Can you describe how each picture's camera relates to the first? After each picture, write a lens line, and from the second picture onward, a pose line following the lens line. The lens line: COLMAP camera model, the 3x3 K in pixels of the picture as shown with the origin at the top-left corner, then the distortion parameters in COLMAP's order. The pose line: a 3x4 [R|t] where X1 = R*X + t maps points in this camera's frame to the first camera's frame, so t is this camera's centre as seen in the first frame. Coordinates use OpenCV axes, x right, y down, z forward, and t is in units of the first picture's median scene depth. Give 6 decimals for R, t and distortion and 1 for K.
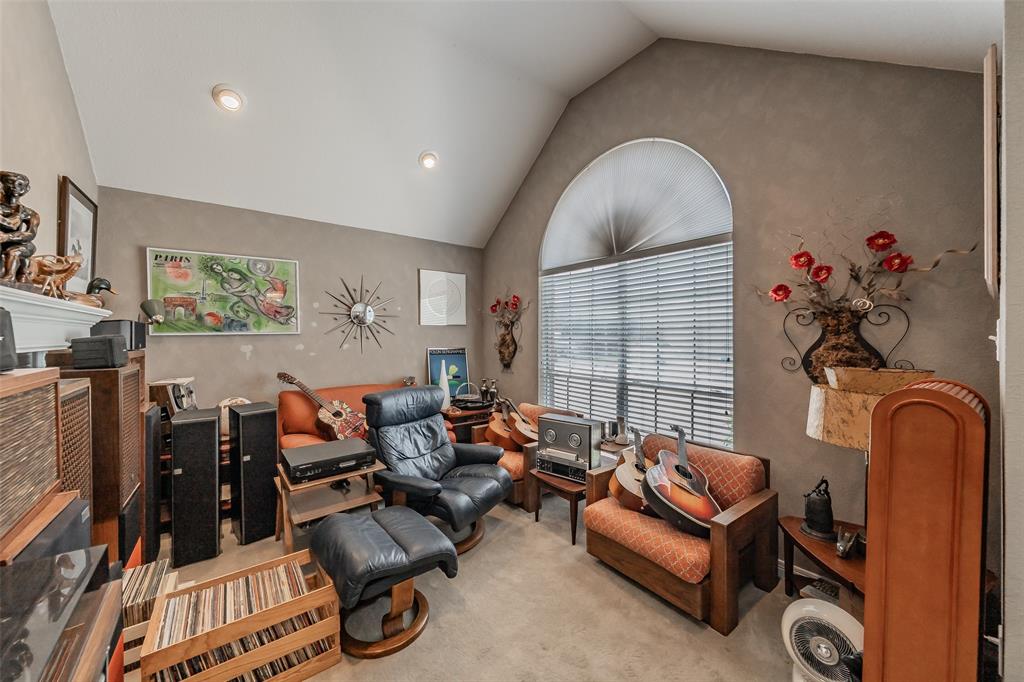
lens RADIAL K [[359.6, 0, 505.7], [0, 359.6, 335.5], [0, 0, 1]] dist [-0.000202, -0.000002]
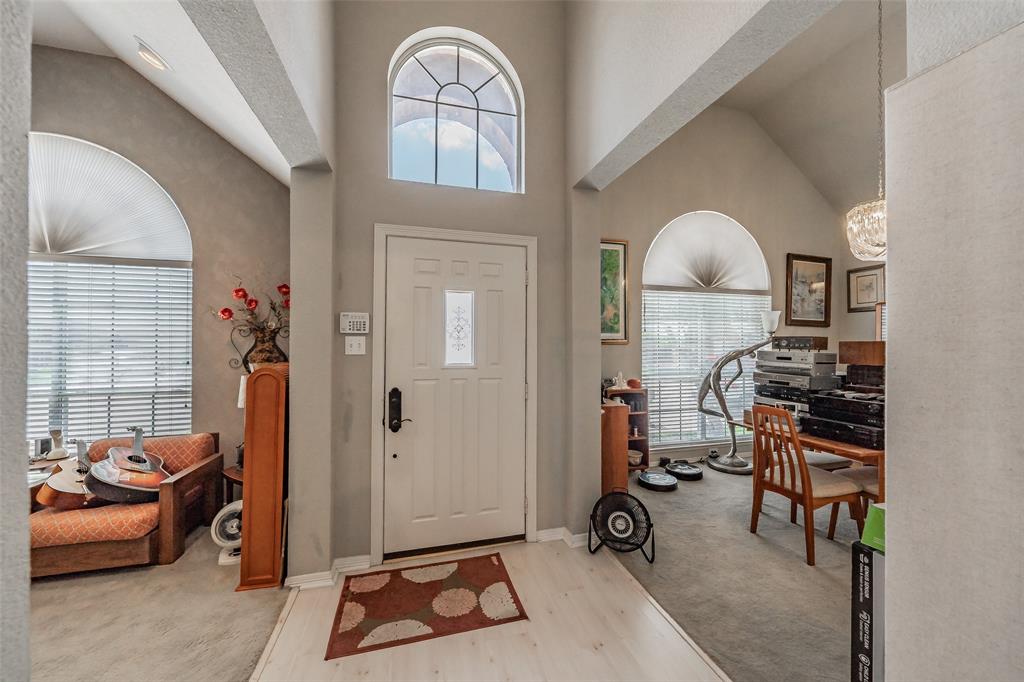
lens RADIAL K [[368.6, 0, 515.5], [0, 368.6, 341.3], [0, 0, 1]] dist [0.000086, -0.000104]
pose [[0.358147, 0.010677, 0.933604, -0.174482], [-0.002280, 0.999942, -0.010561, 0.004076], [-0.933663, 0.001654, 0.358150, -0.537338]]
